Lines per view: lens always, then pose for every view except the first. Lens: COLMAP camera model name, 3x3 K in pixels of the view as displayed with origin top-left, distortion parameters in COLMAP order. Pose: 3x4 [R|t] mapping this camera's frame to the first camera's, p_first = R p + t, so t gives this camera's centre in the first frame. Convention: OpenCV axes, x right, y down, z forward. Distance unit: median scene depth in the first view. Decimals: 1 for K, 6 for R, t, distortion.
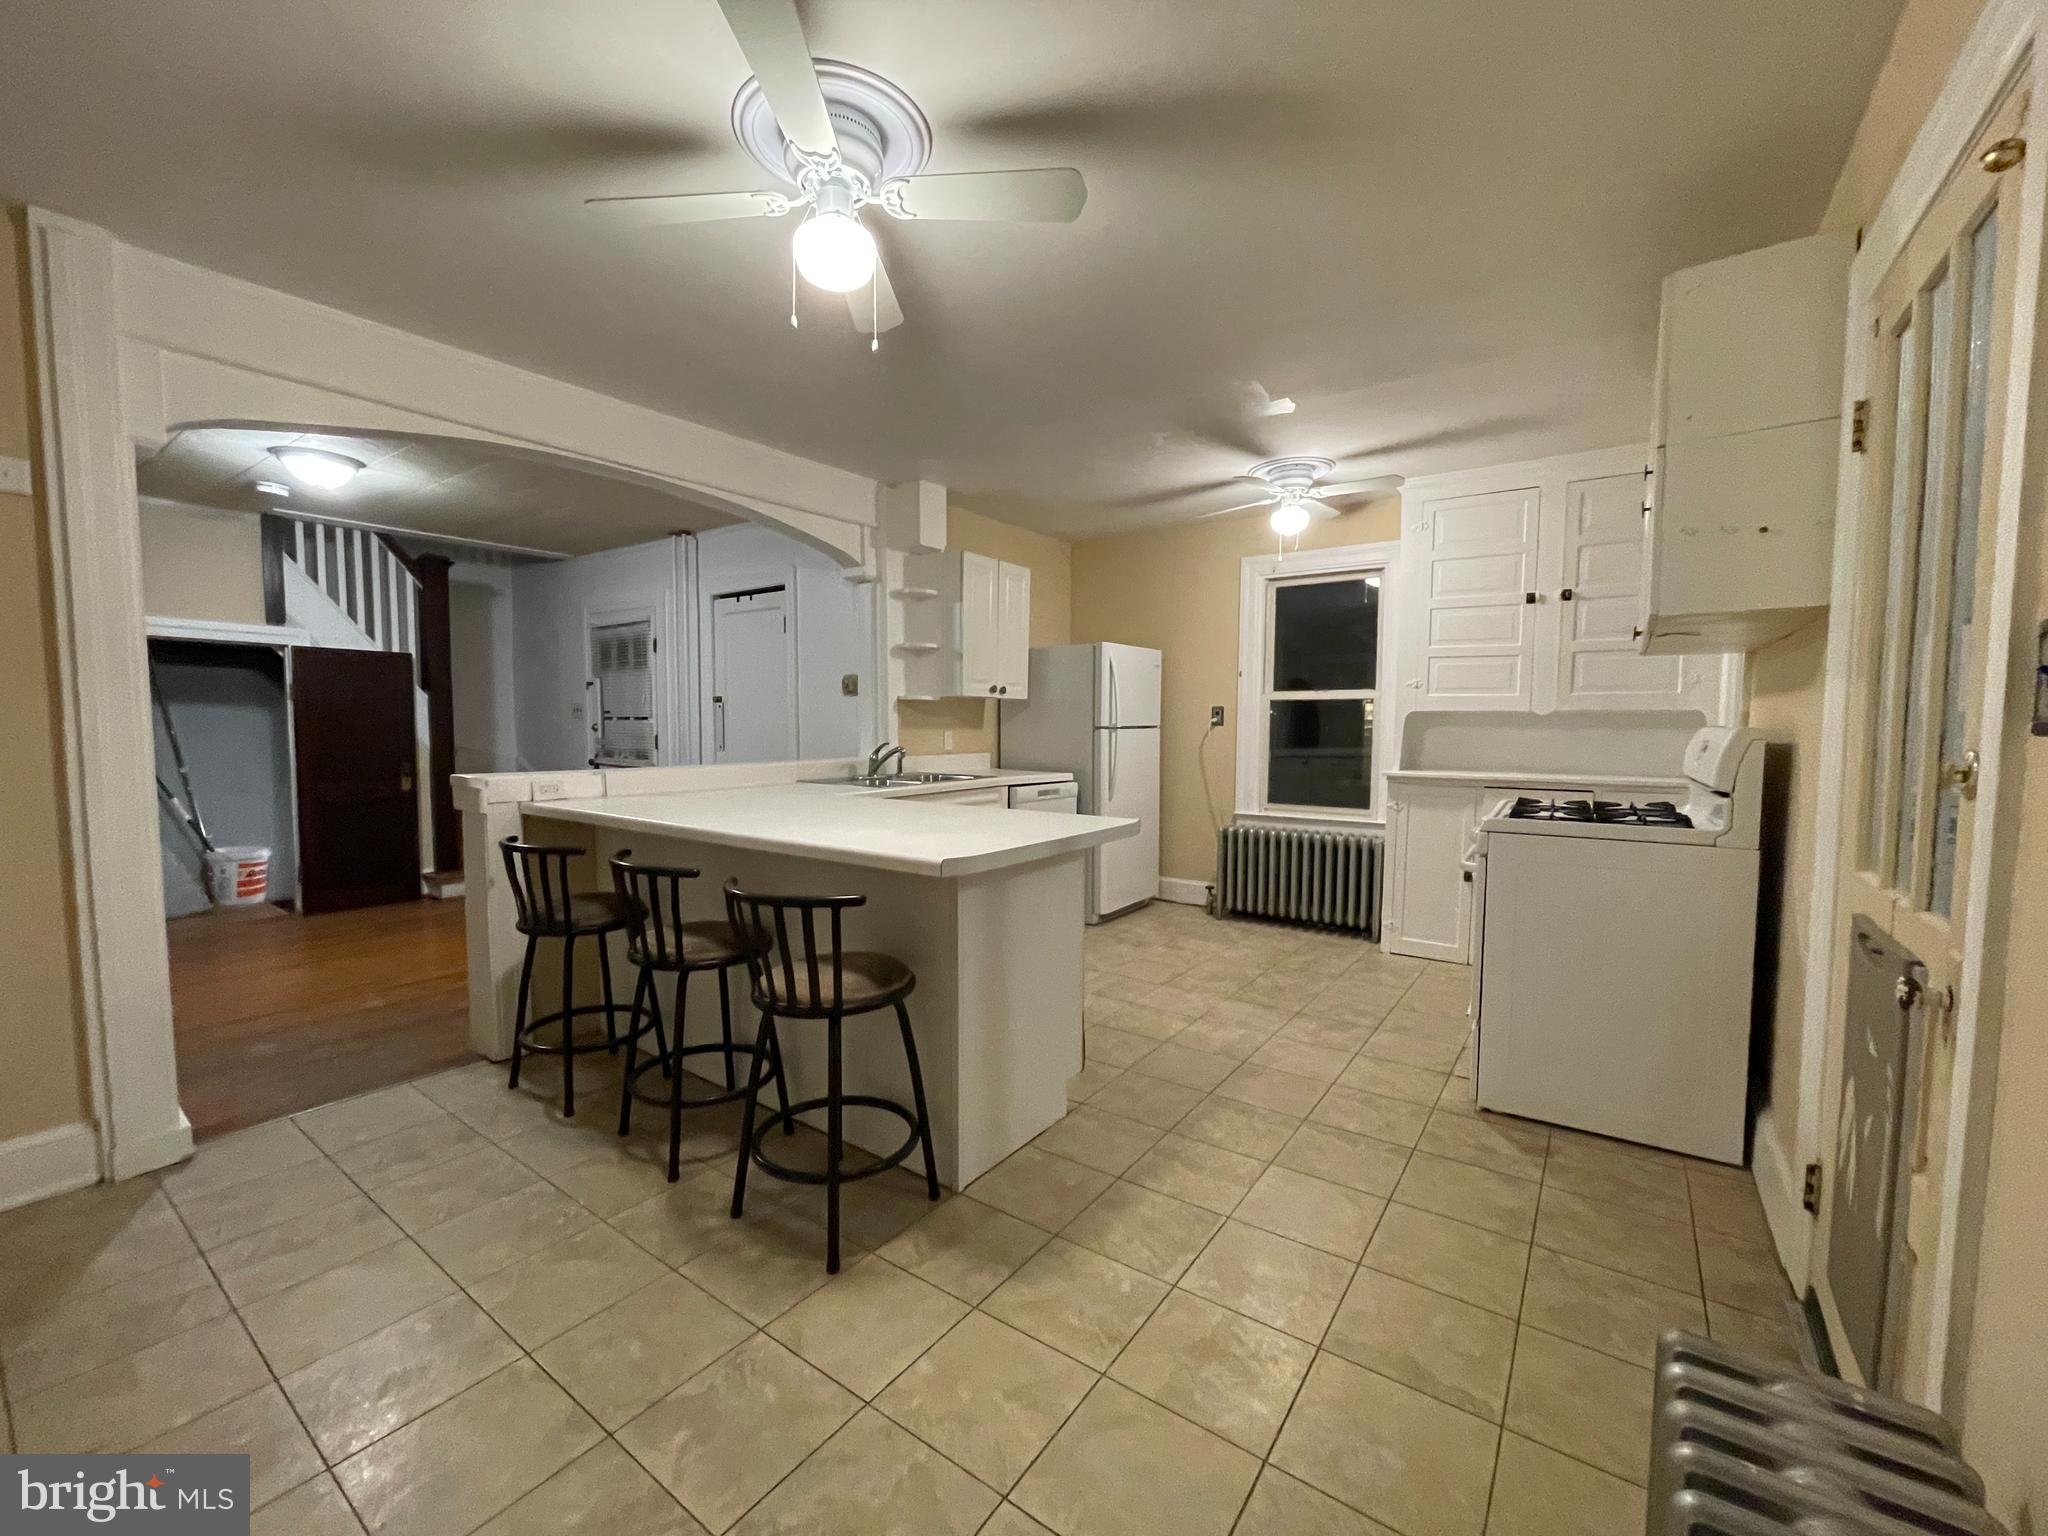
lens RADIAL K [[825.9, 0, 1008.1], [0, 825.9, 772.6], [0, 0, 1]] dist [-0.002722, 0.000282]
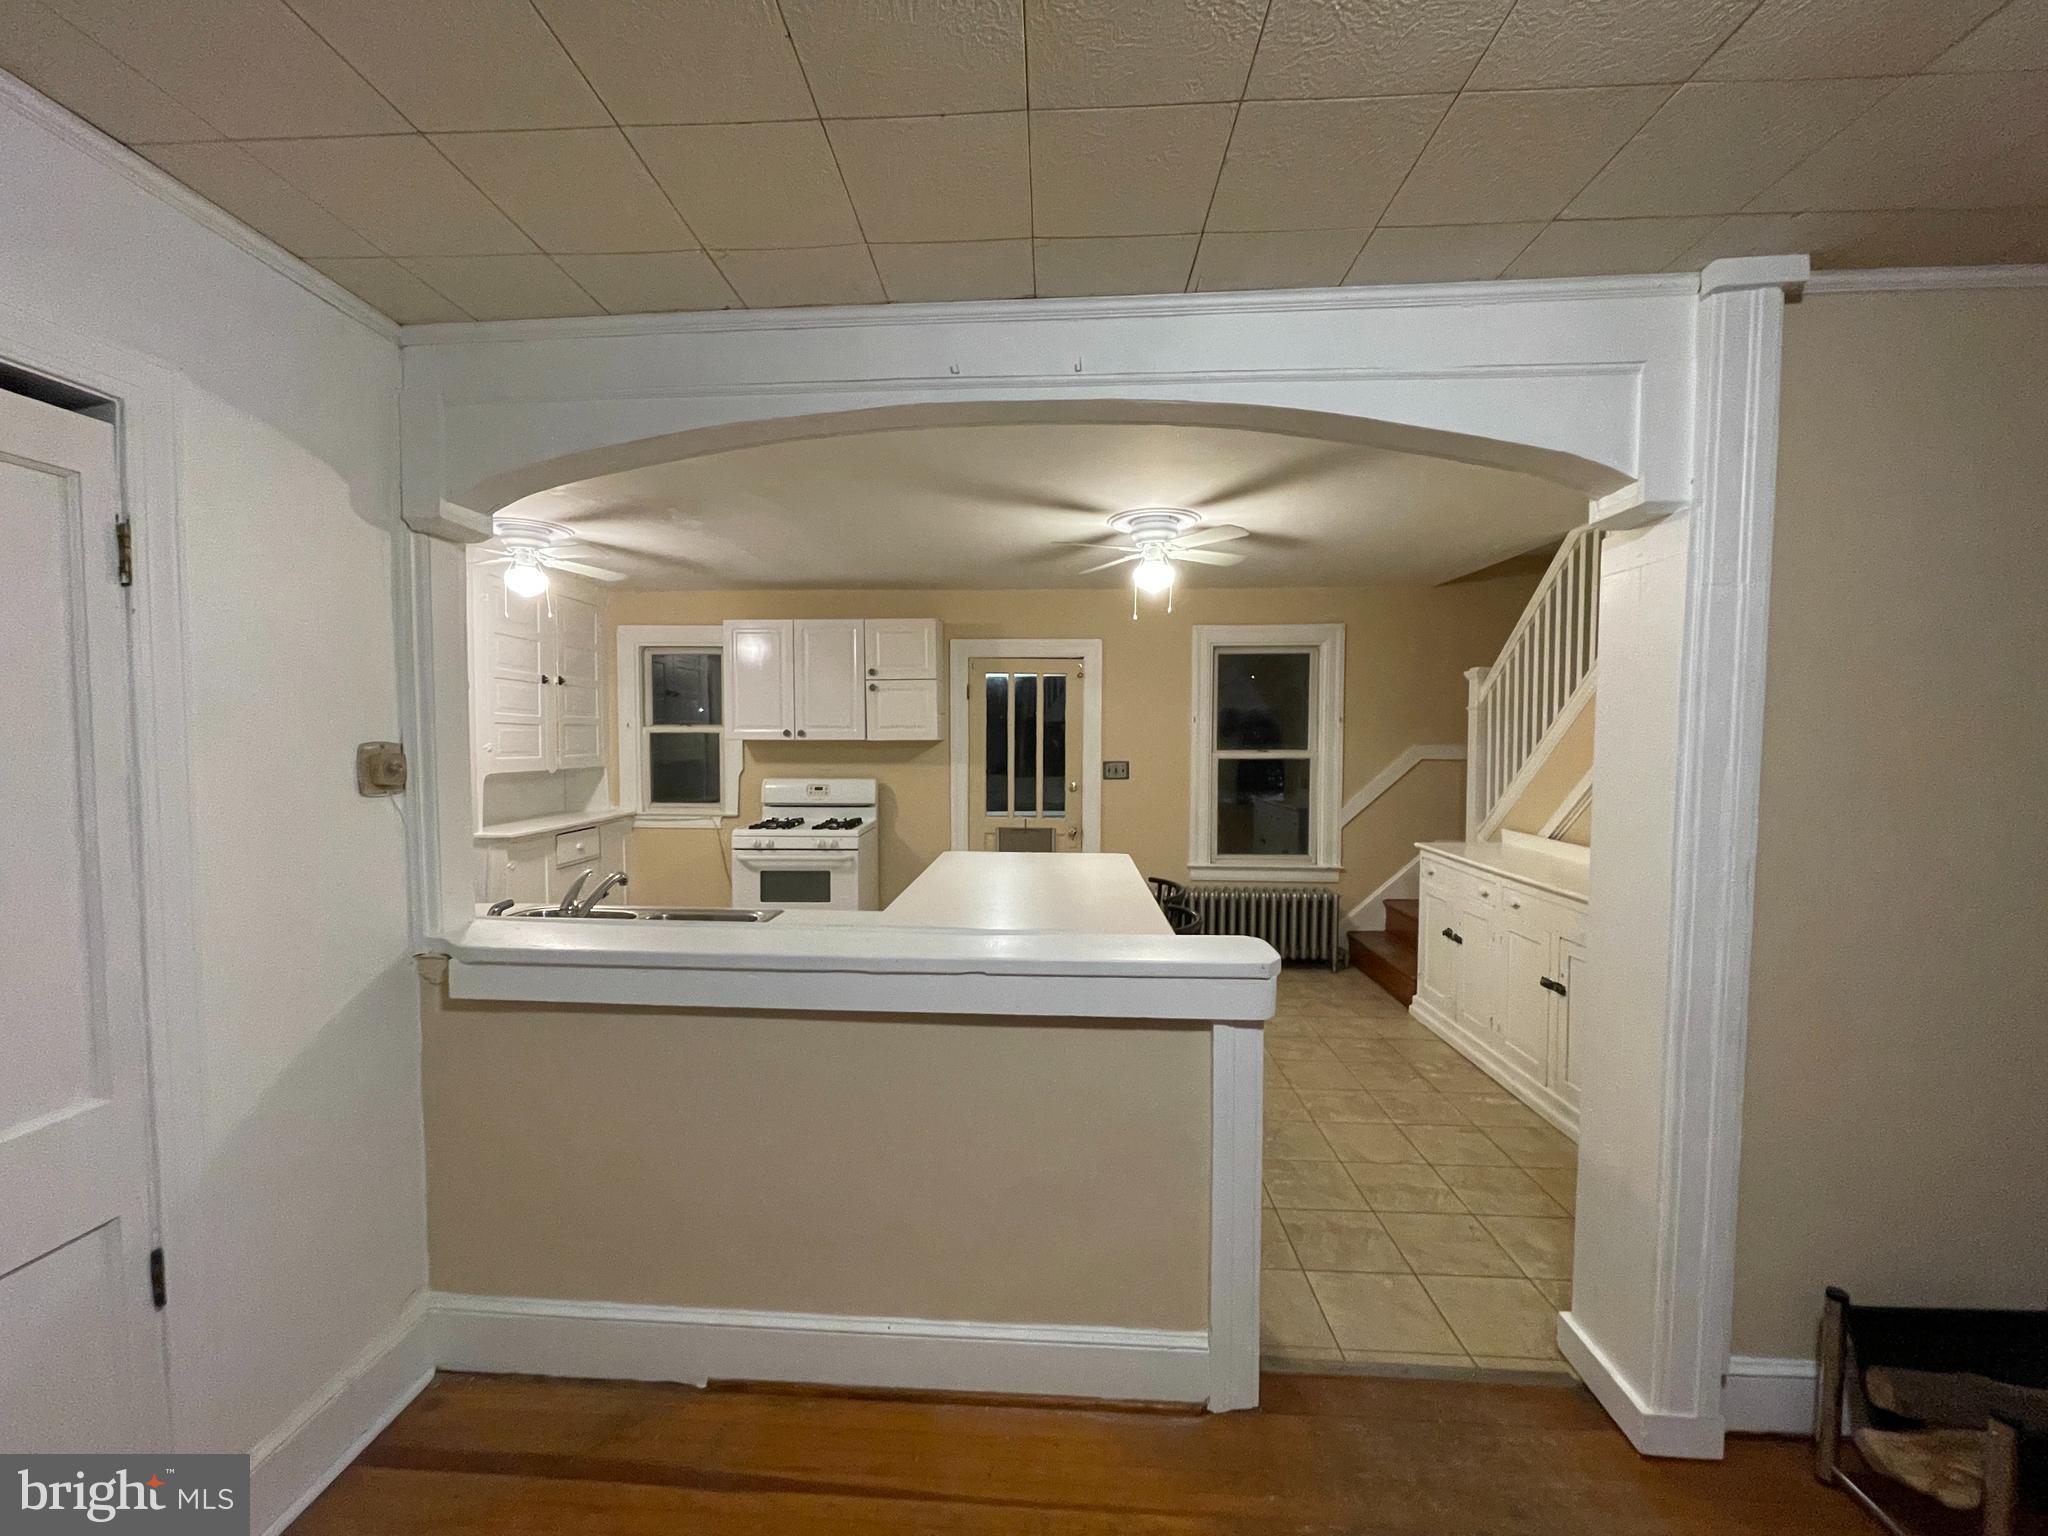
lens RADIAL K [[825.9, 0, 1013.5], [0, 825.9, 776.9], [0, 0, 1]] dist [-0.002722, 0.000282]
pose [[-0.548143, -0.046023, 0.835117, -0.969683], [0.045368, 0.995379, 0.084633, -0.170798], [-0.835153, 0.084278, -0.543522, 1.349574]]
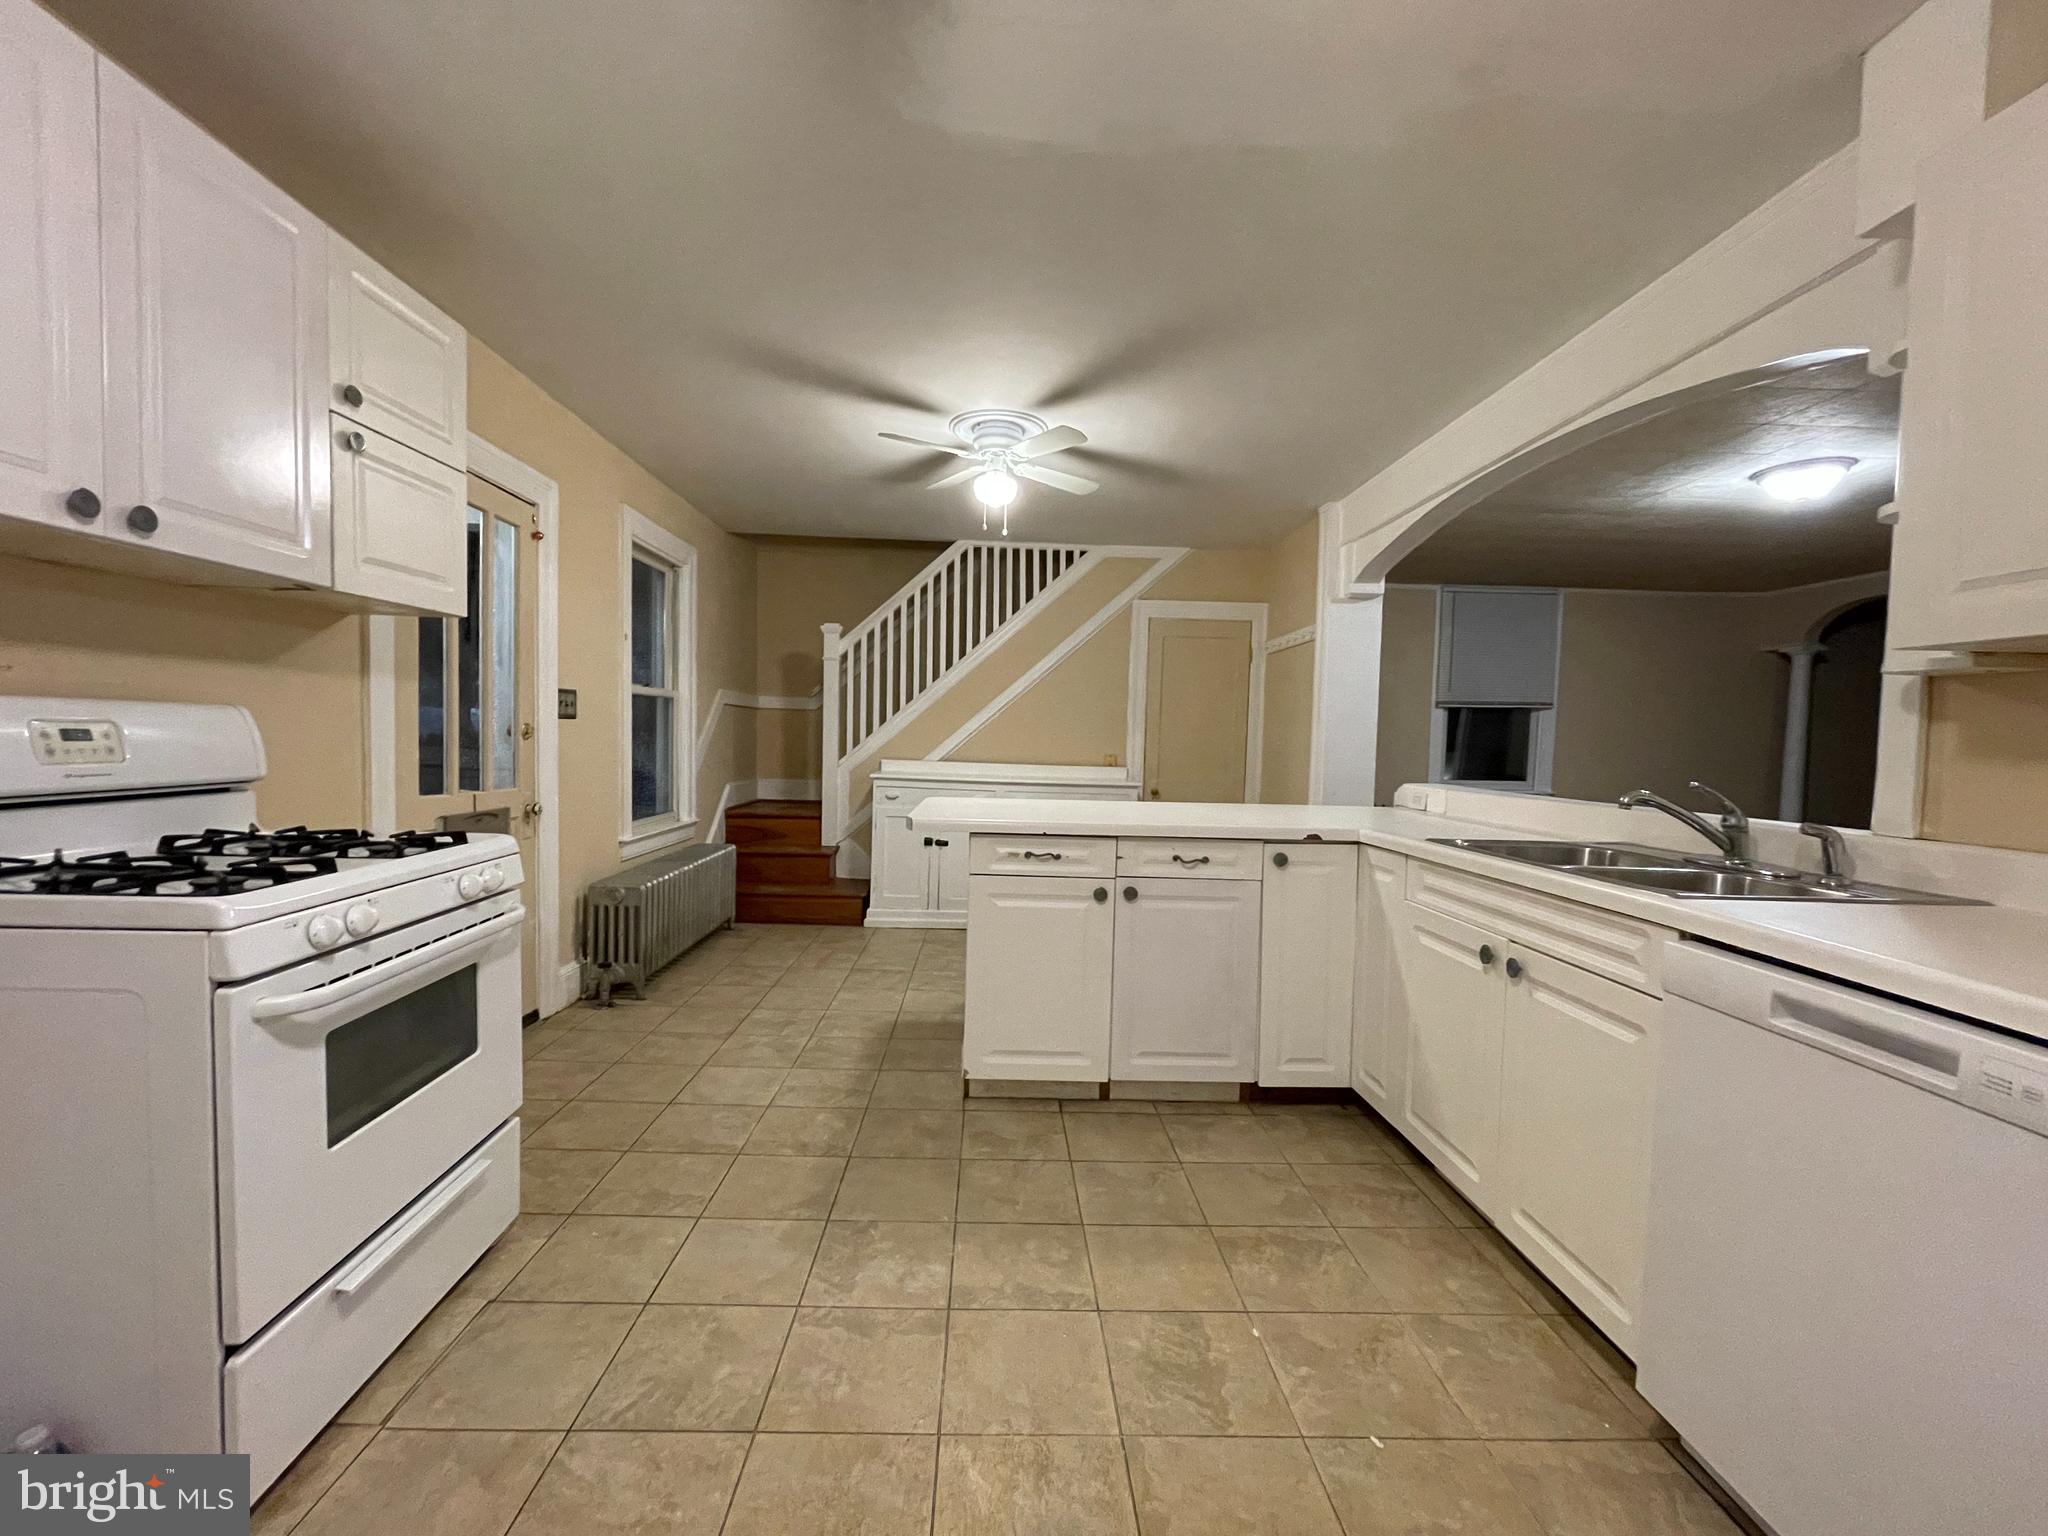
lens RADIAL K [[825.9, 0, 1017.6], [0, 825.9, 773.9], [0, 0, 1]] dist [-0.002722, 0.000282]
pose [[-0.785856, 0.004297, -0.618394, 0.525481], [-0.065010, 0.993861, 0.089521, -0.074402], [0.614982, 0.110552, -0.780753, 1.433716]]
